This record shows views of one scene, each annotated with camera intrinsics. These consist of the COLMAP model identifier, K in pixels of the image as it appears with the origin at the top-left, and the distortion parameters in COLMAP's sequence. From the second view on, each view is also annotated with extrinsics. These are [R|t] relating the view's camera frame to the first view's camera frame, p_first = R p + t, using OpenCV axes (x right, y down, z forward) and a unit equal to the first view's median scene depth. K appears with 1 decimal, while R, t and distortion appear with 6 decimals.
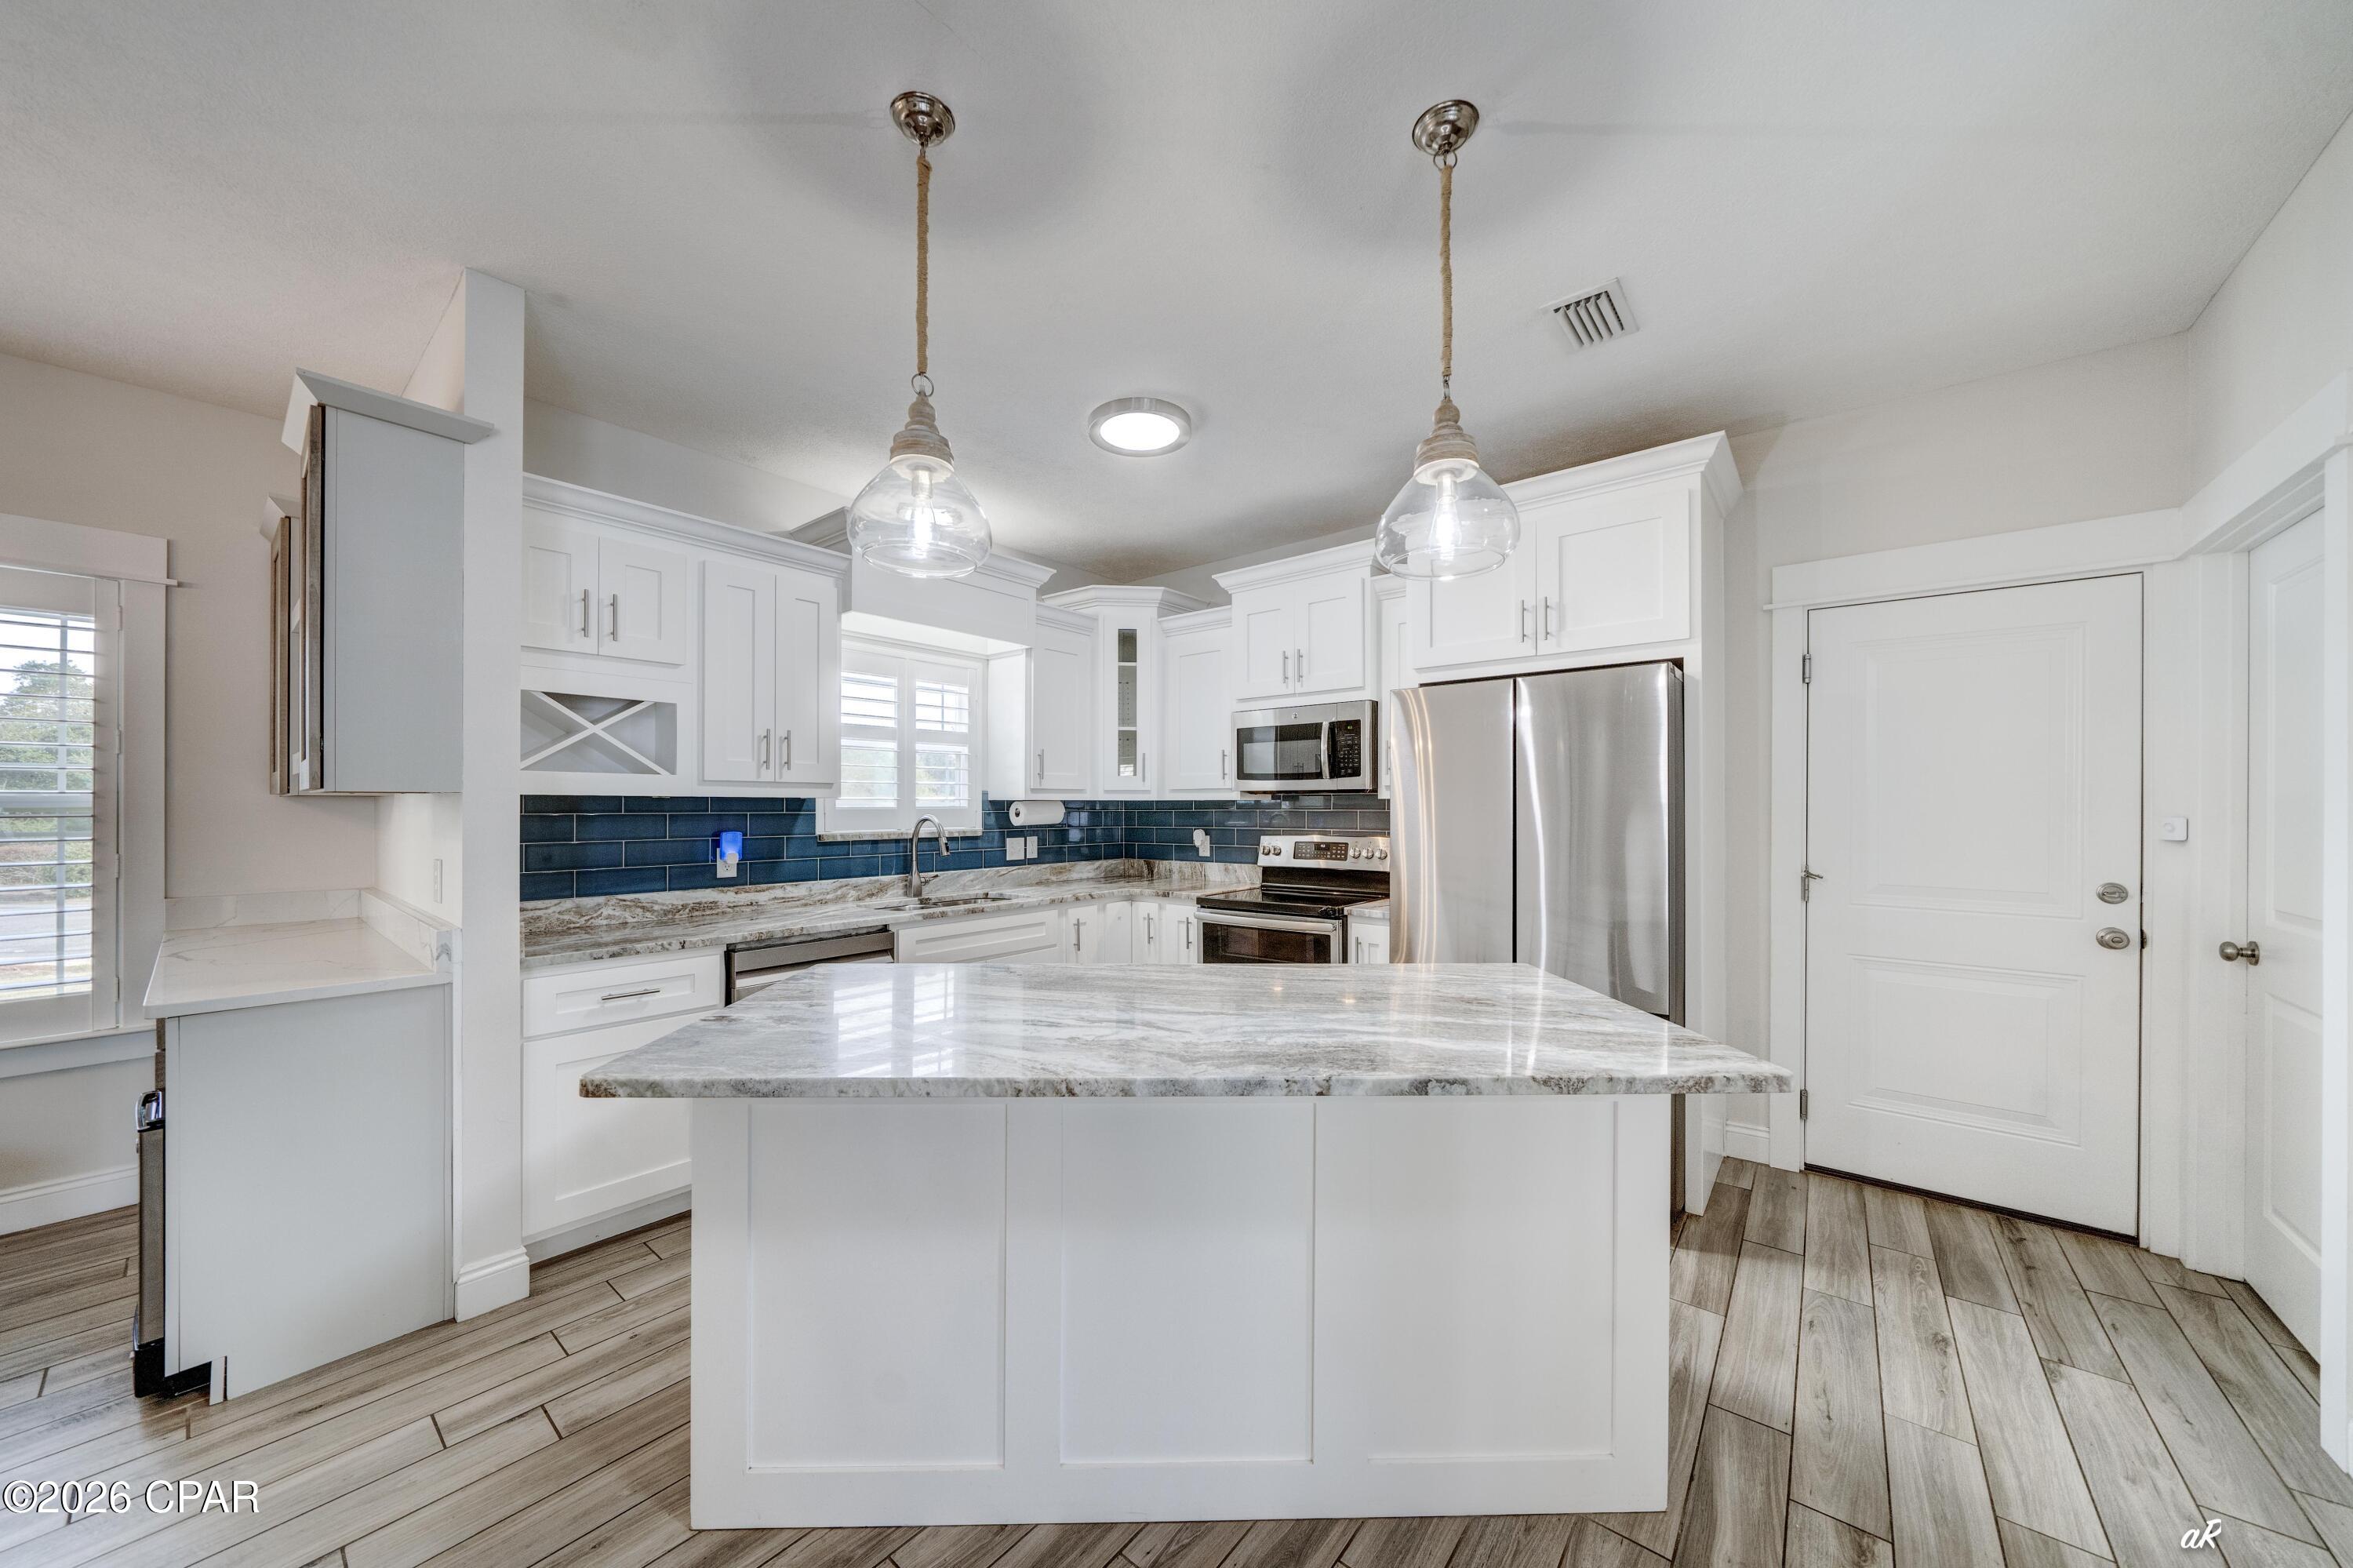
lens RADIAL K [[815.6, 0, 1157.9], [0, 815.6, 803.9], [0, 0, 1]] dist [-0.001418, -0.000141]
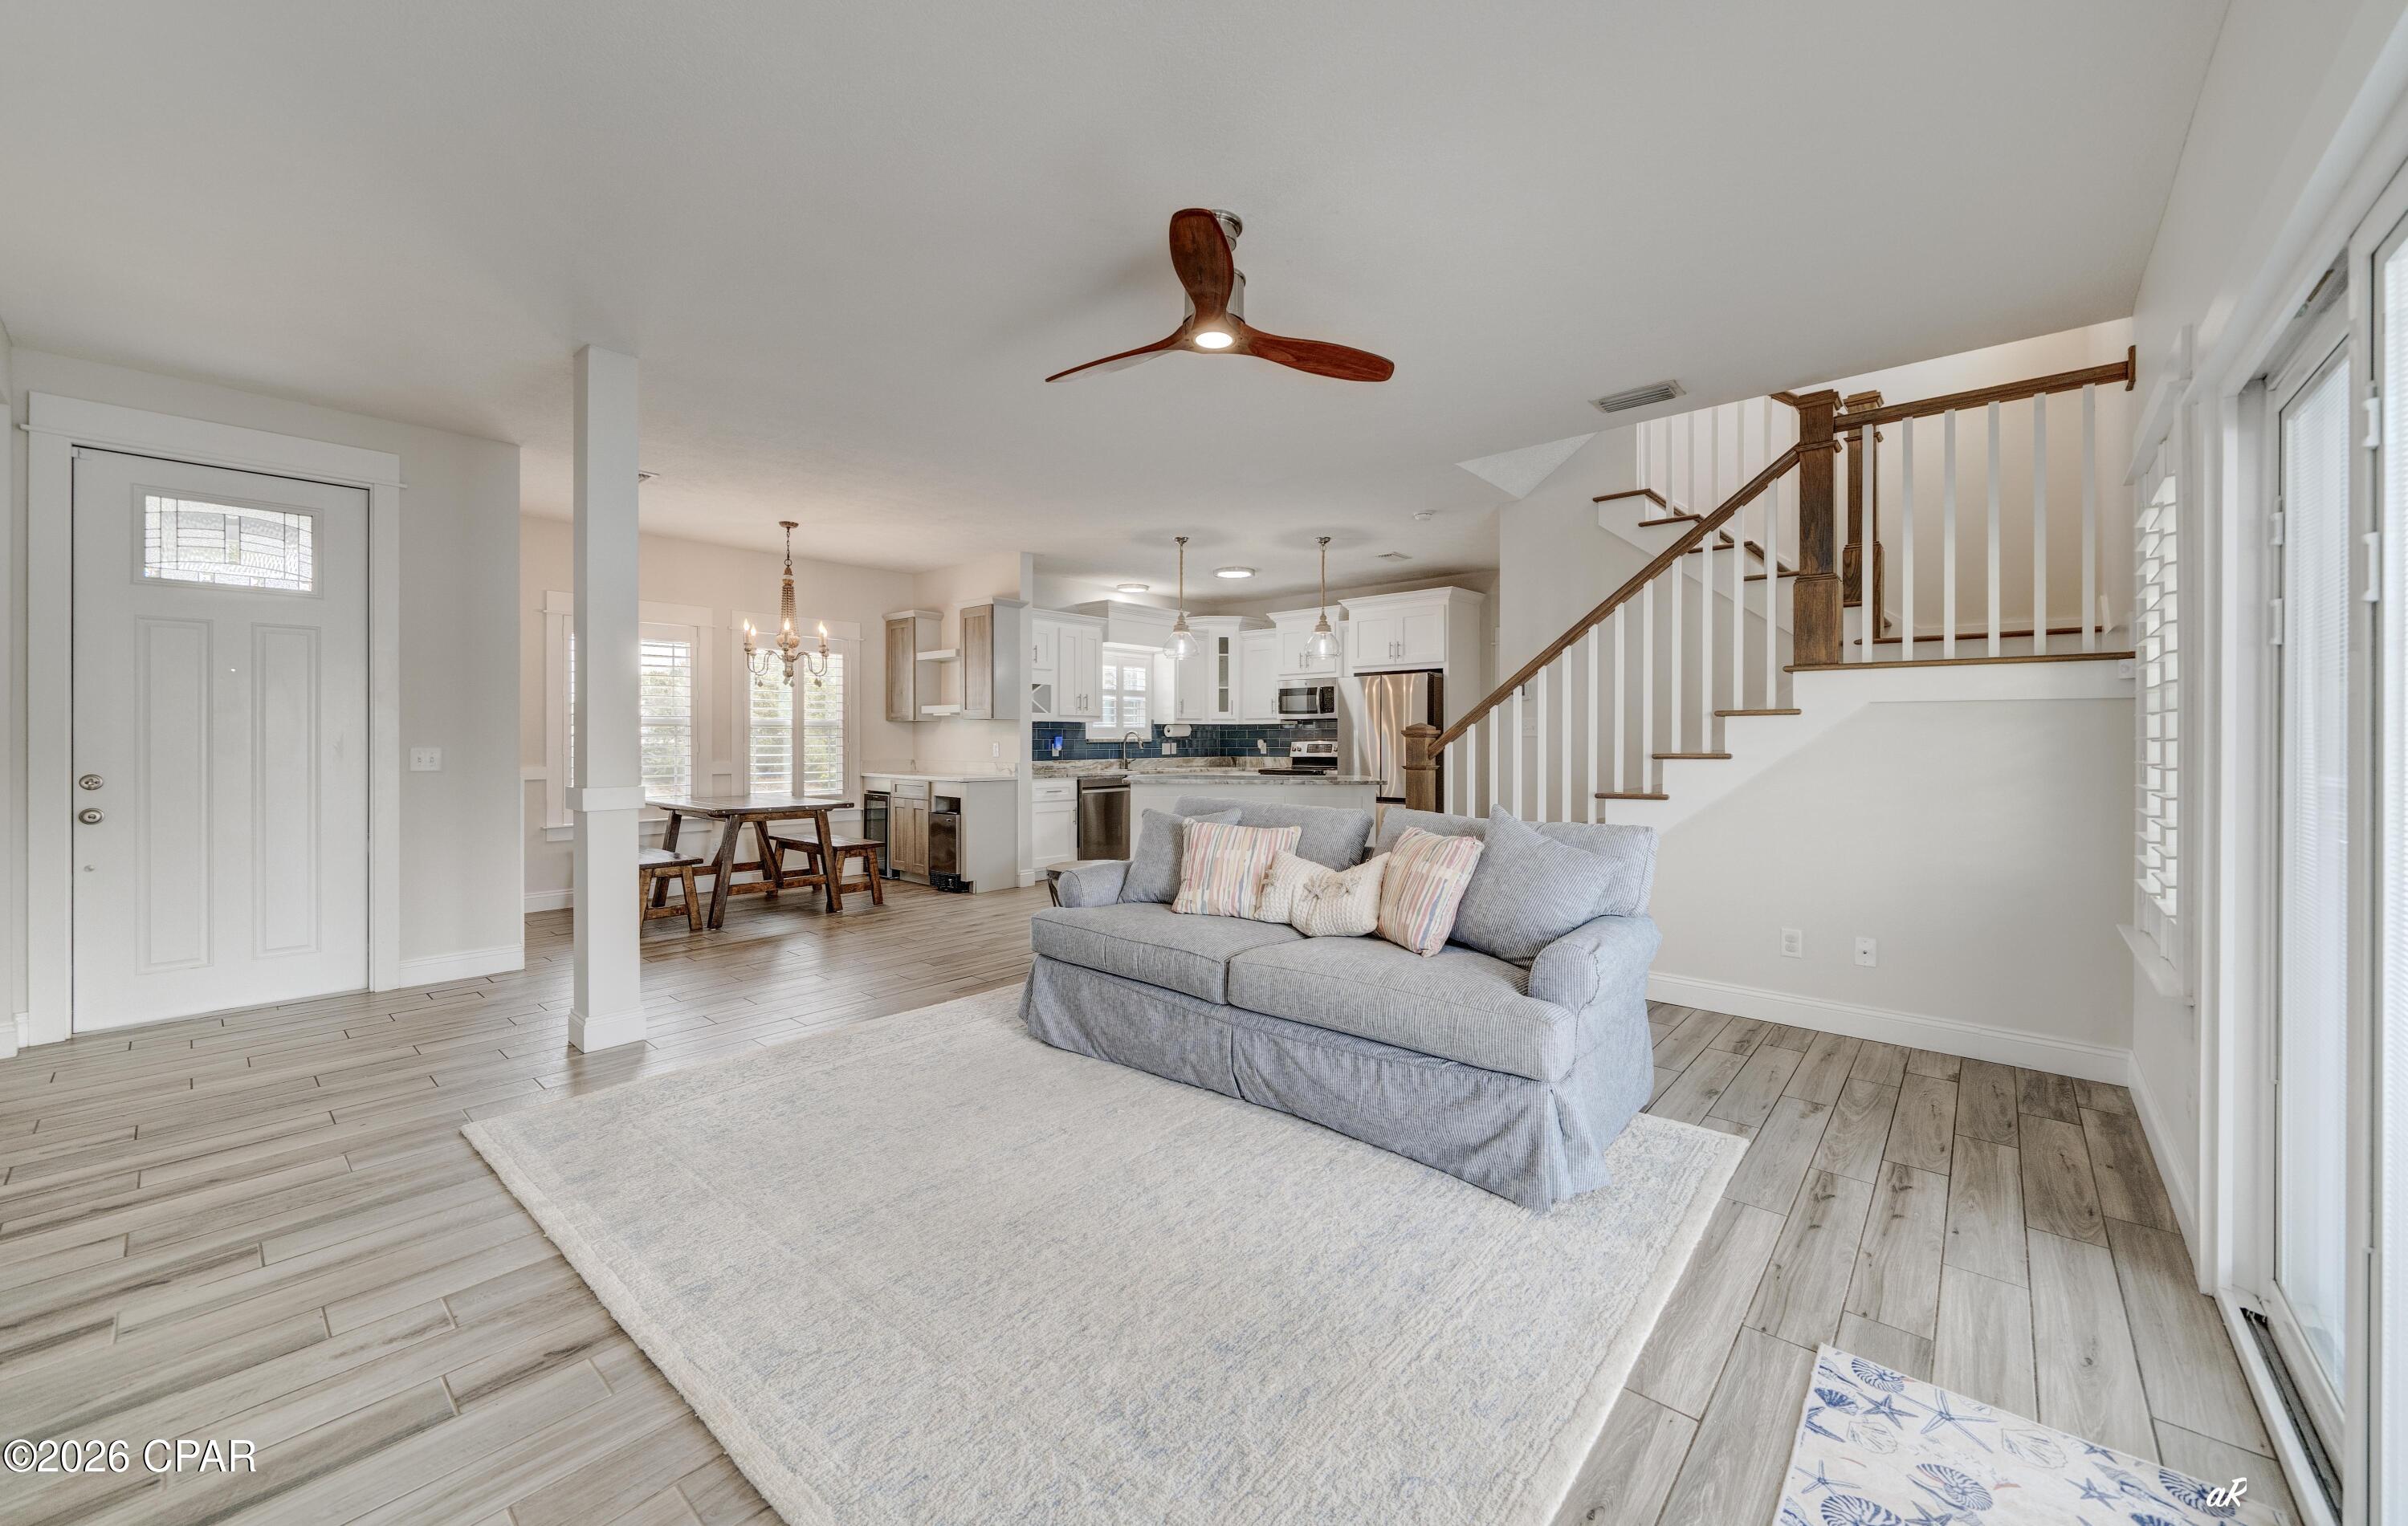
lens RADIAL K [[896.8, 0, 1204.2], [0, 896.8, 737.8], [0, 0, 1]] dist [0.024971, 0.000022]
pose [[0.999558, -0.002148, -0.029649, -0.025136], [0.002221, 0.999995, 0.002435, 0.029424], [0.029643, -0.002500, 0.999557, -1.458763]]
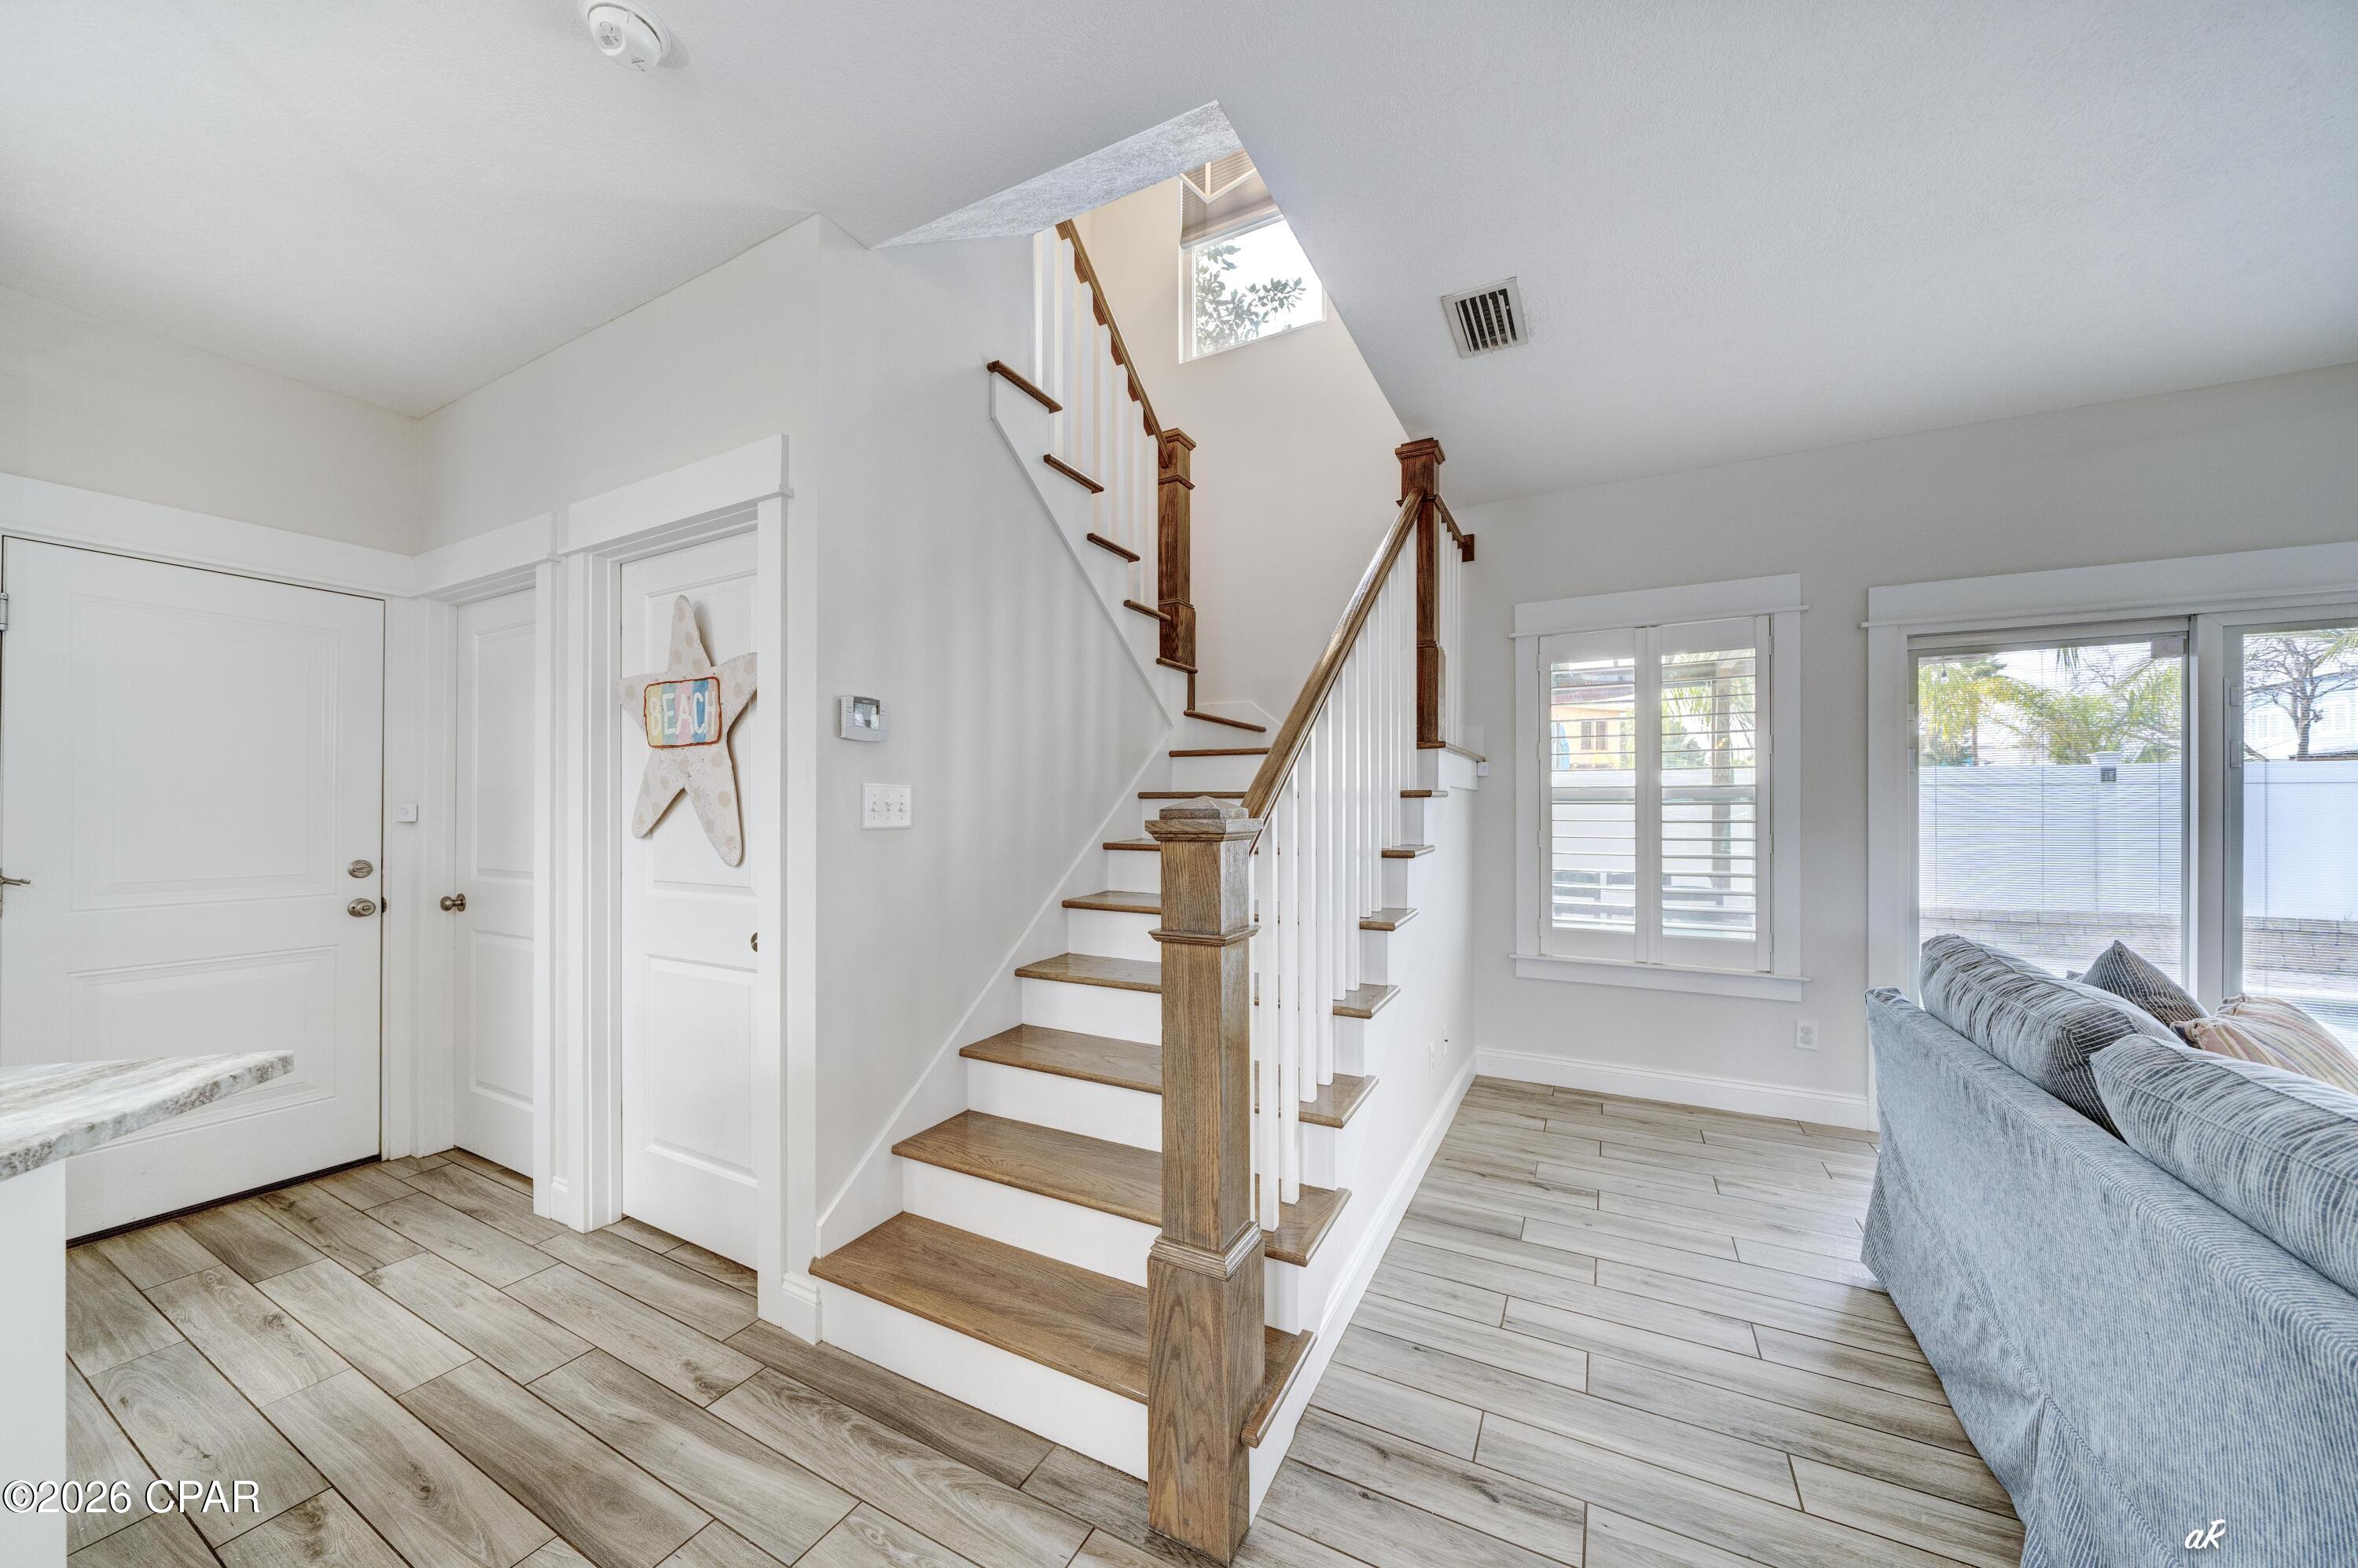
lens RADIAL K [[811.5, 0, 1176.4], [0, 811.5, 807.4], [0, 0, 1]] dist [-0.001406, -0.000112]
pose [[-0.201475, 0.000562, 0.979493, -0.136861], [0.000038, 1.000000, -0.000566, 0.015345], [-0.979494, -0.000077, -0.201475, 0.060874]]
